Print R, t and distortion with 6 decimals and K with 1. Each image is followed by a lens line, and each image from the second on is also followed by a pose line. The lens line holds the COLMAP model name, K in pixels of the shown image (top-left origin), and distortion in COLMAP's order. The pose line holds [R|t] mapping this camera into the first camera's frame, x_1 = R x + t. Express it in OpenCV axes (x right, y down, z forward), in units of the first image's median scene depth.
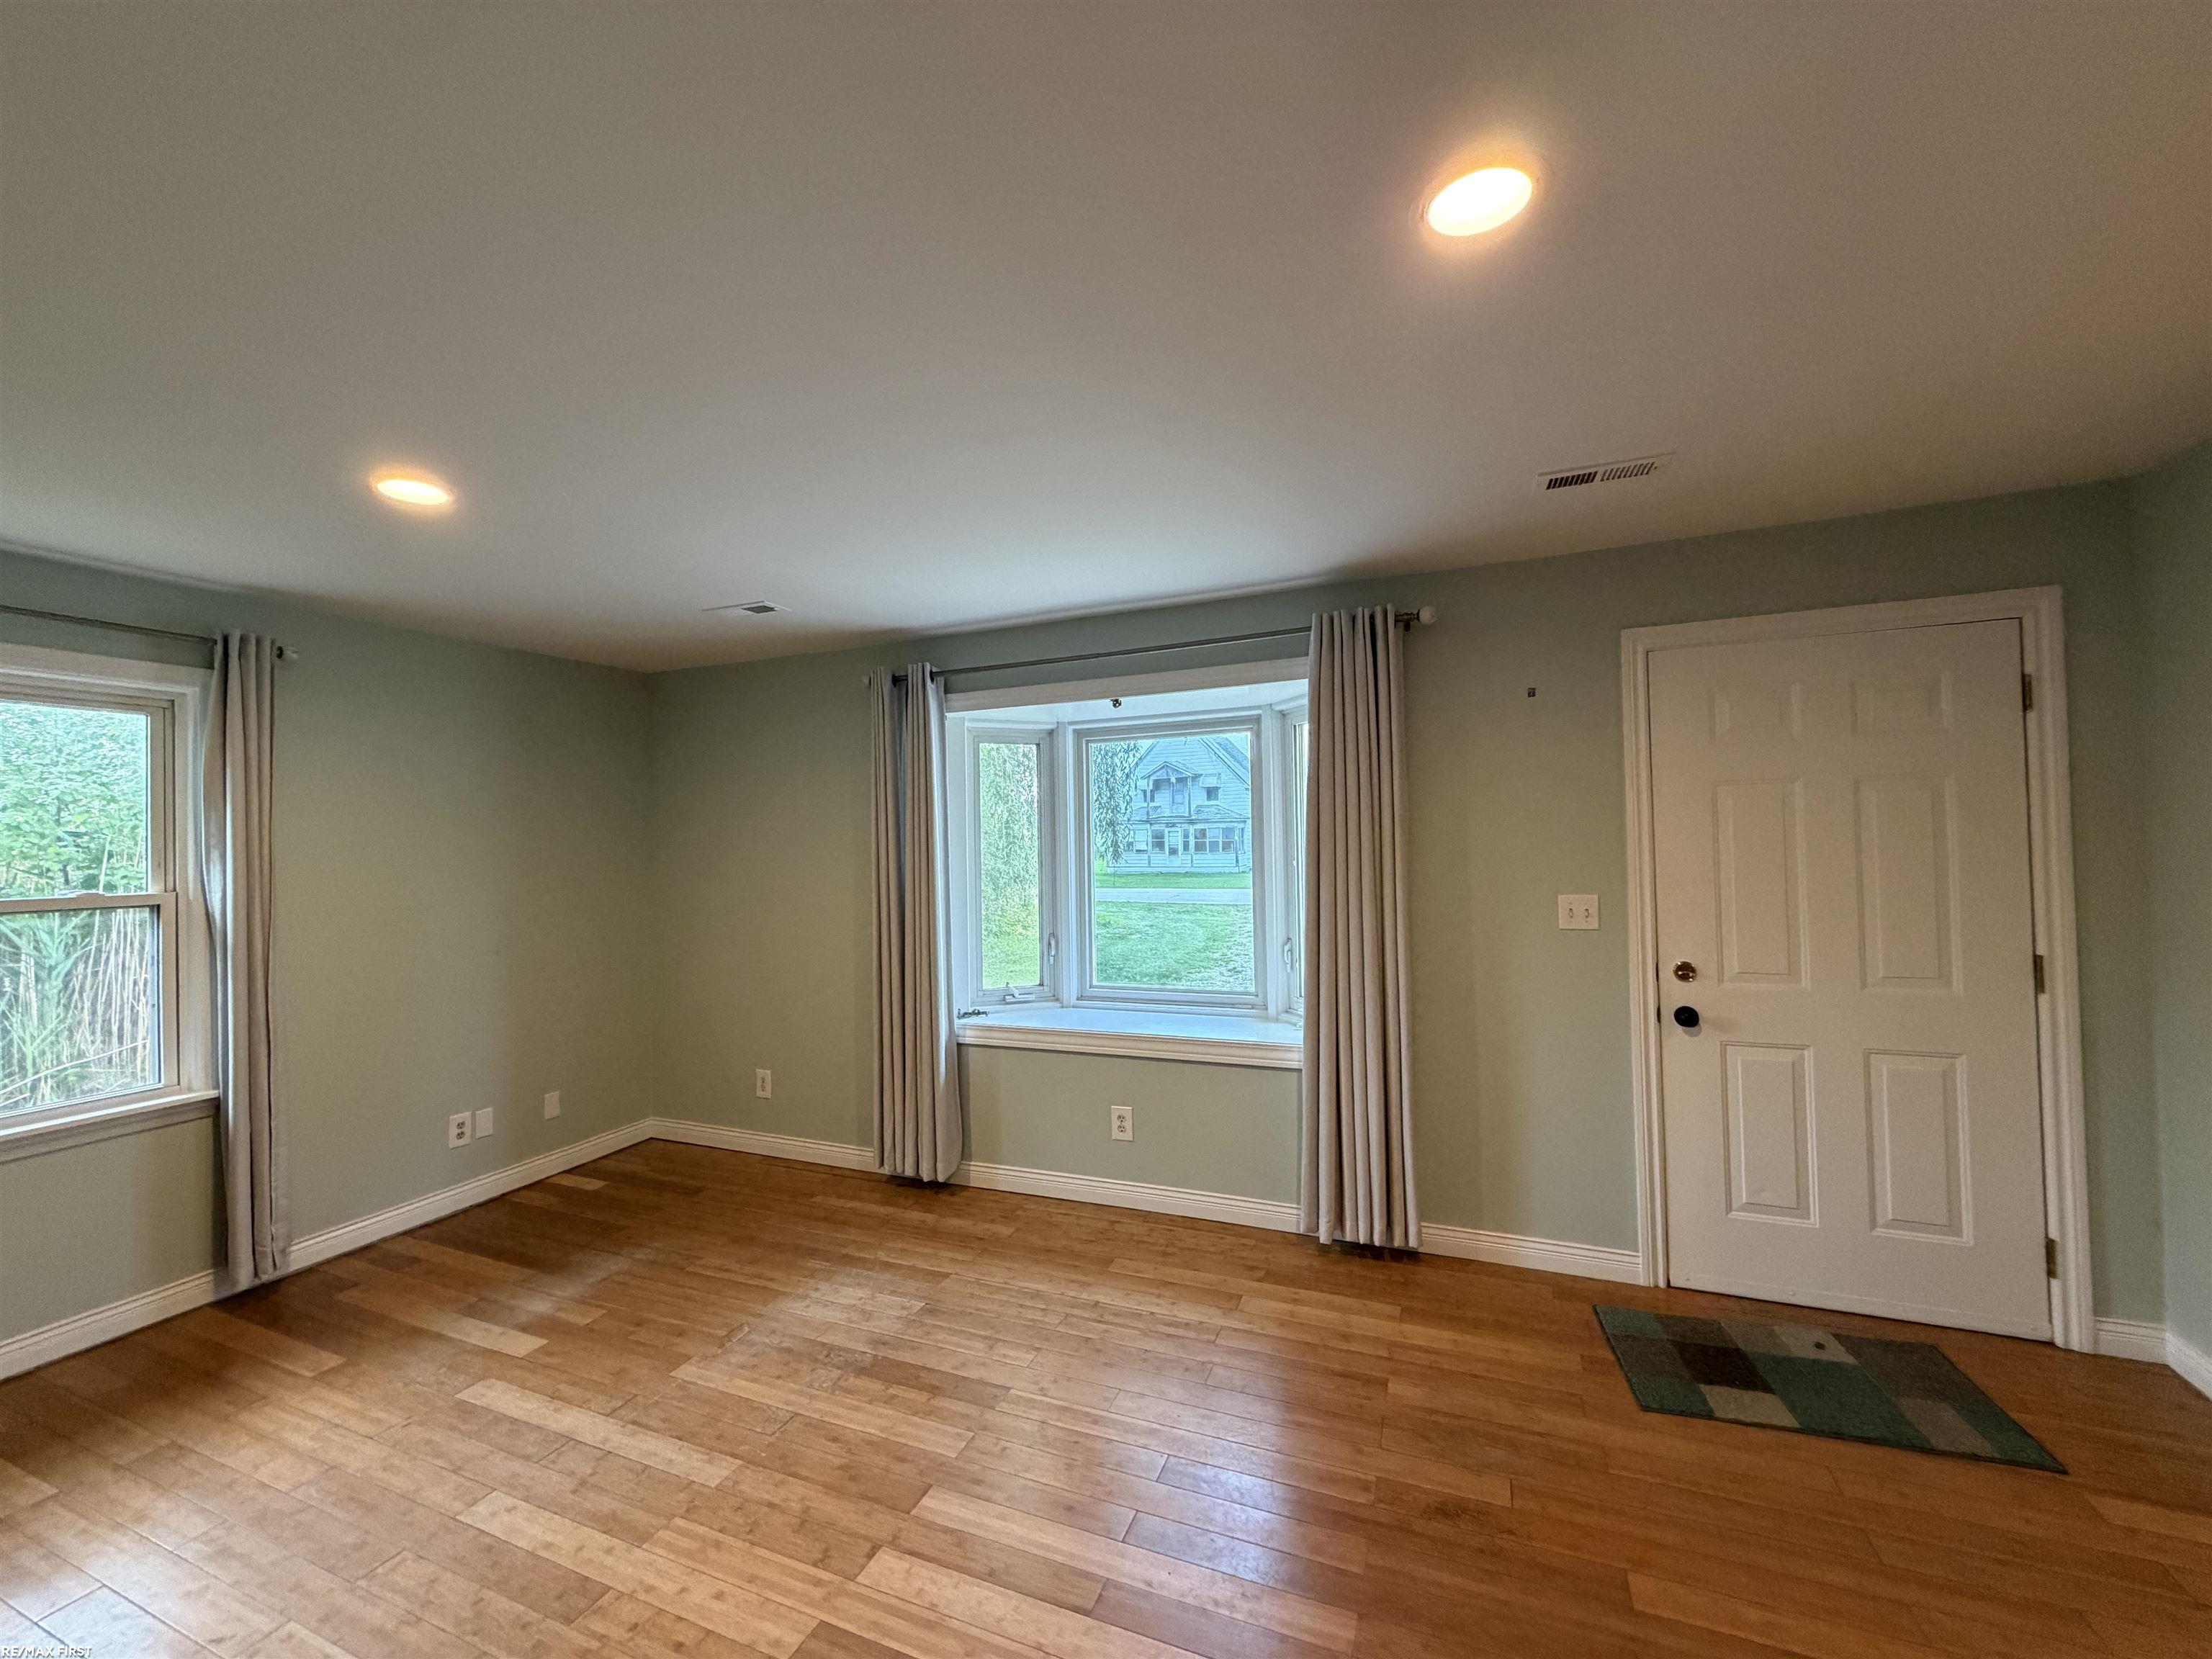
lens RADIAL K [[876.7, 0, 1115.4], [0, 876.7, 822.5], [0, 0, 1]] dist [0.001255, 0.000023]
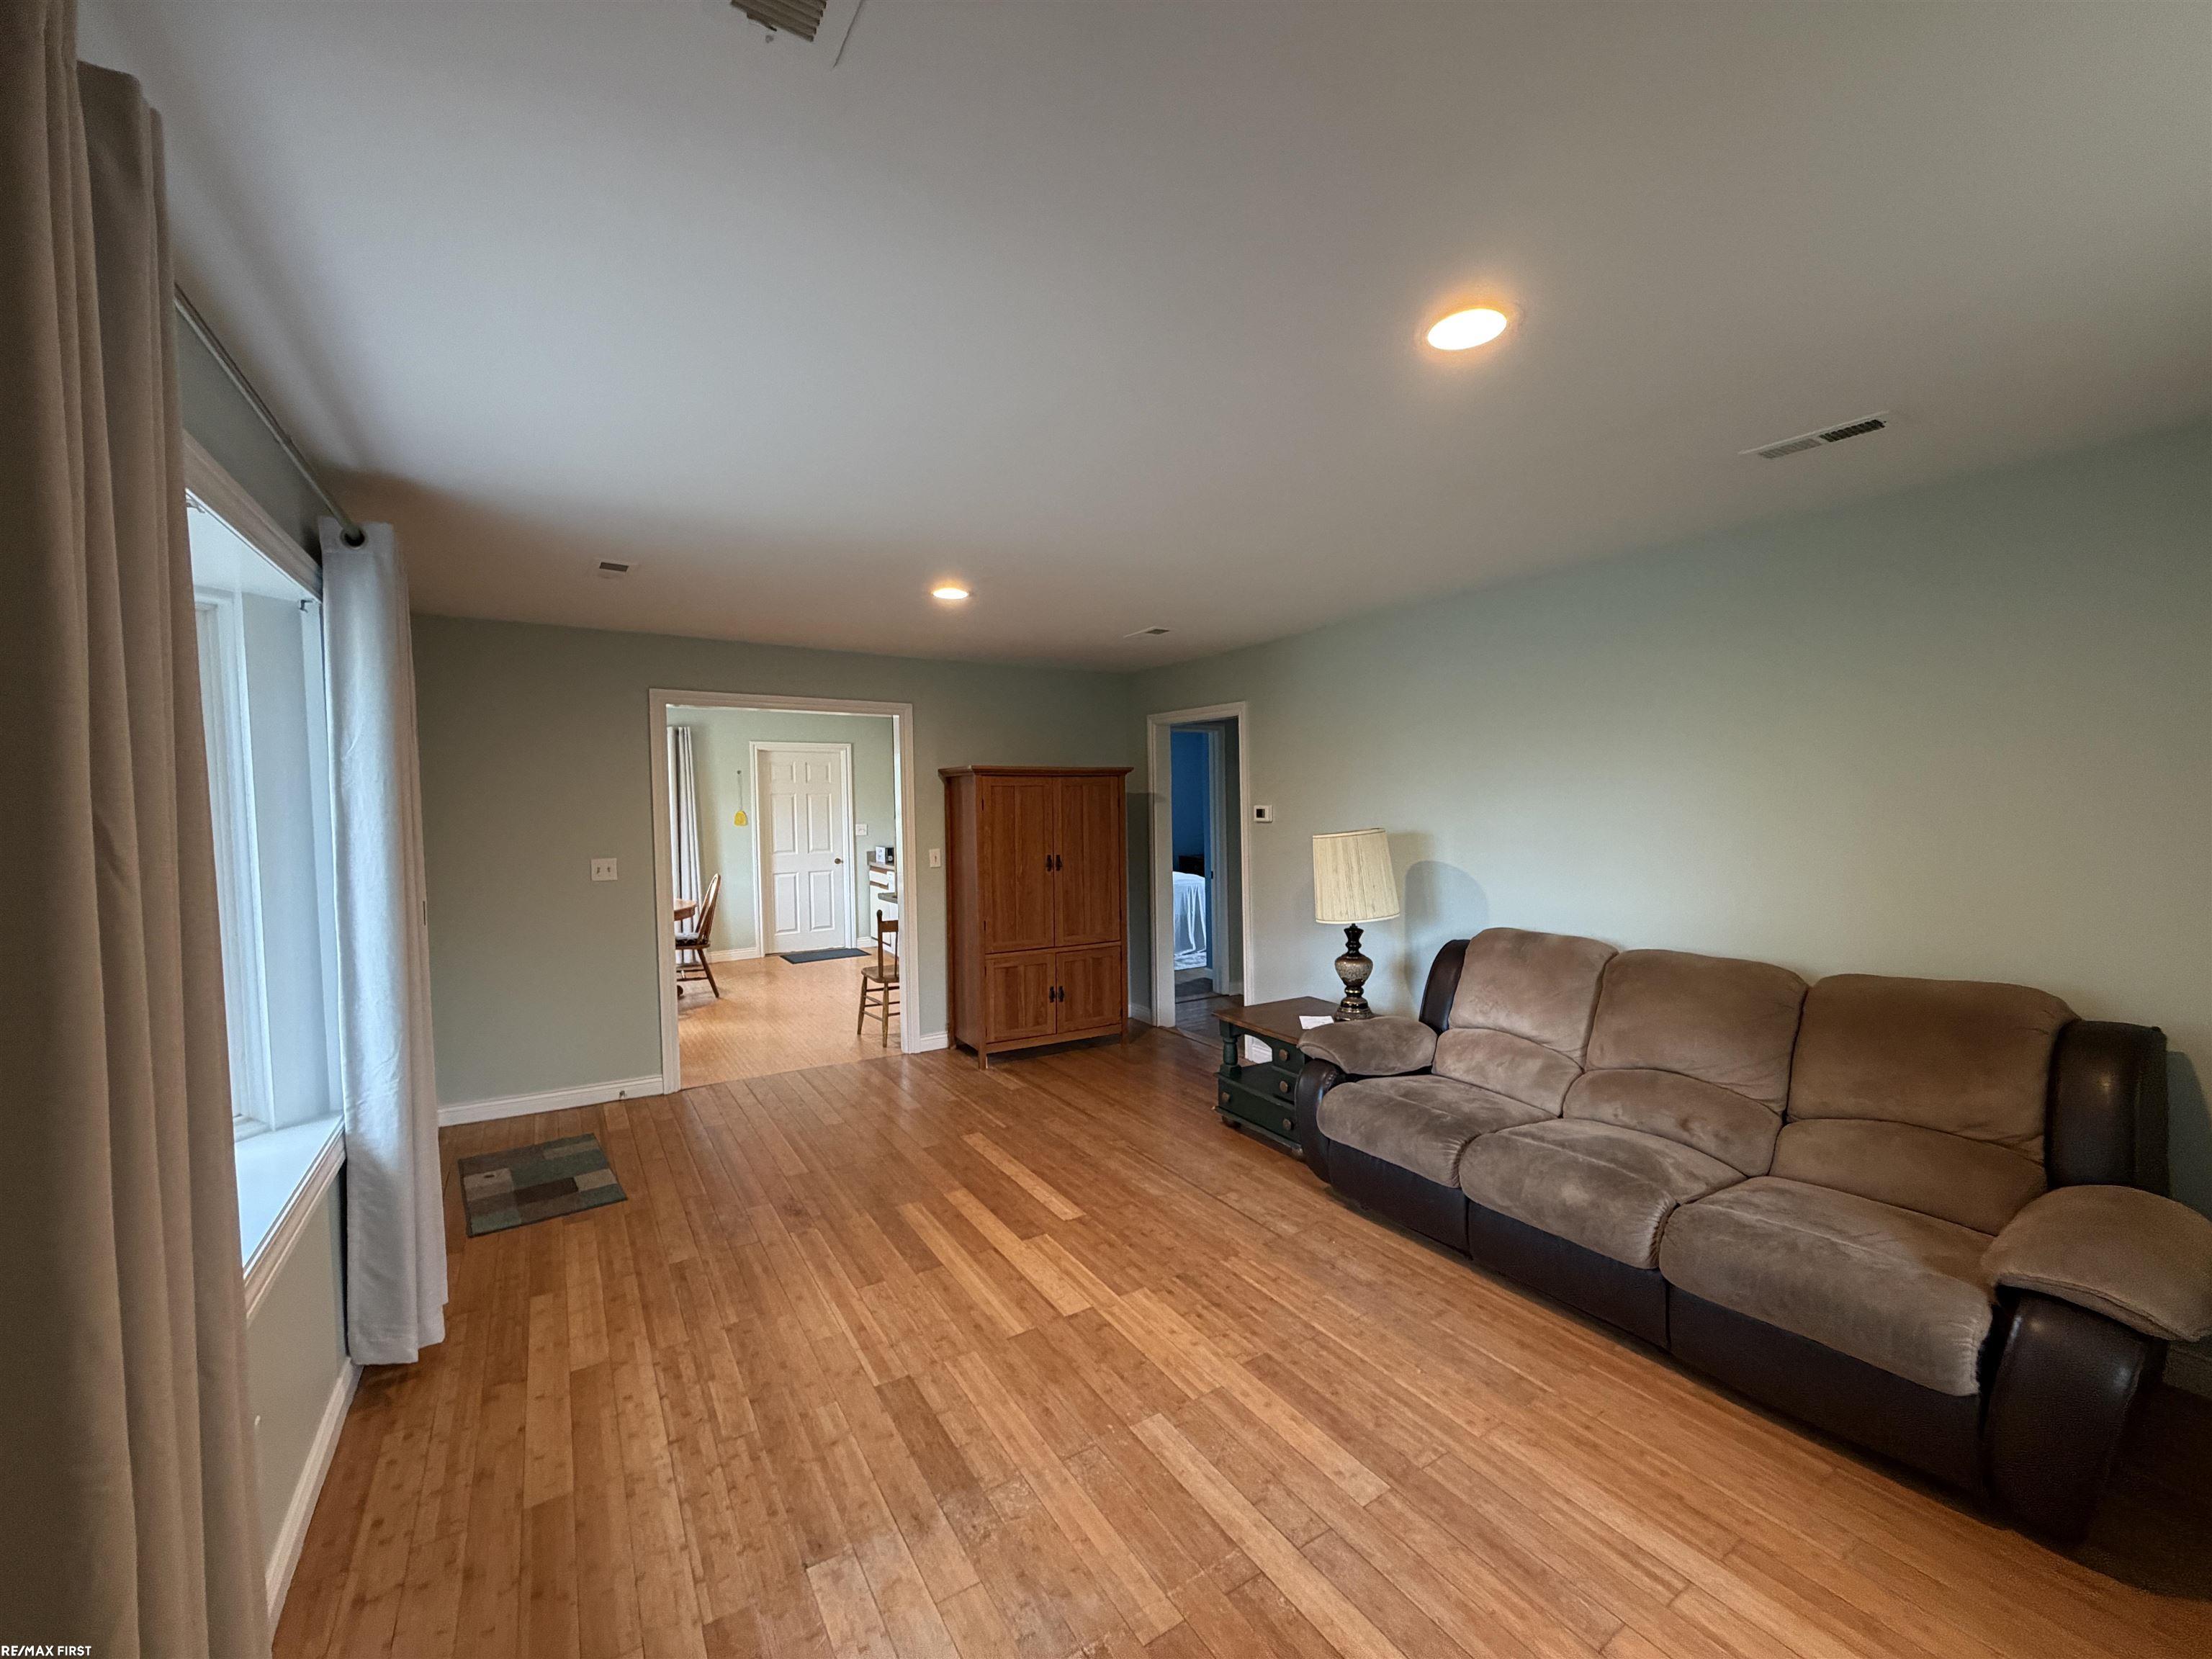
lens RADIAL K [[876.7, 0, 1110.6], [0, 876.7, 827.2], [0, 0, 1]] dist [0.001255, 0.000023]
pose [[-0.812567, 0.013769, 0.582705, -1.003730], [0.025227, 0.999615, 0.011558, 0.042544], [-0.582322, 0.024091, -0.812602, 1.821406]]
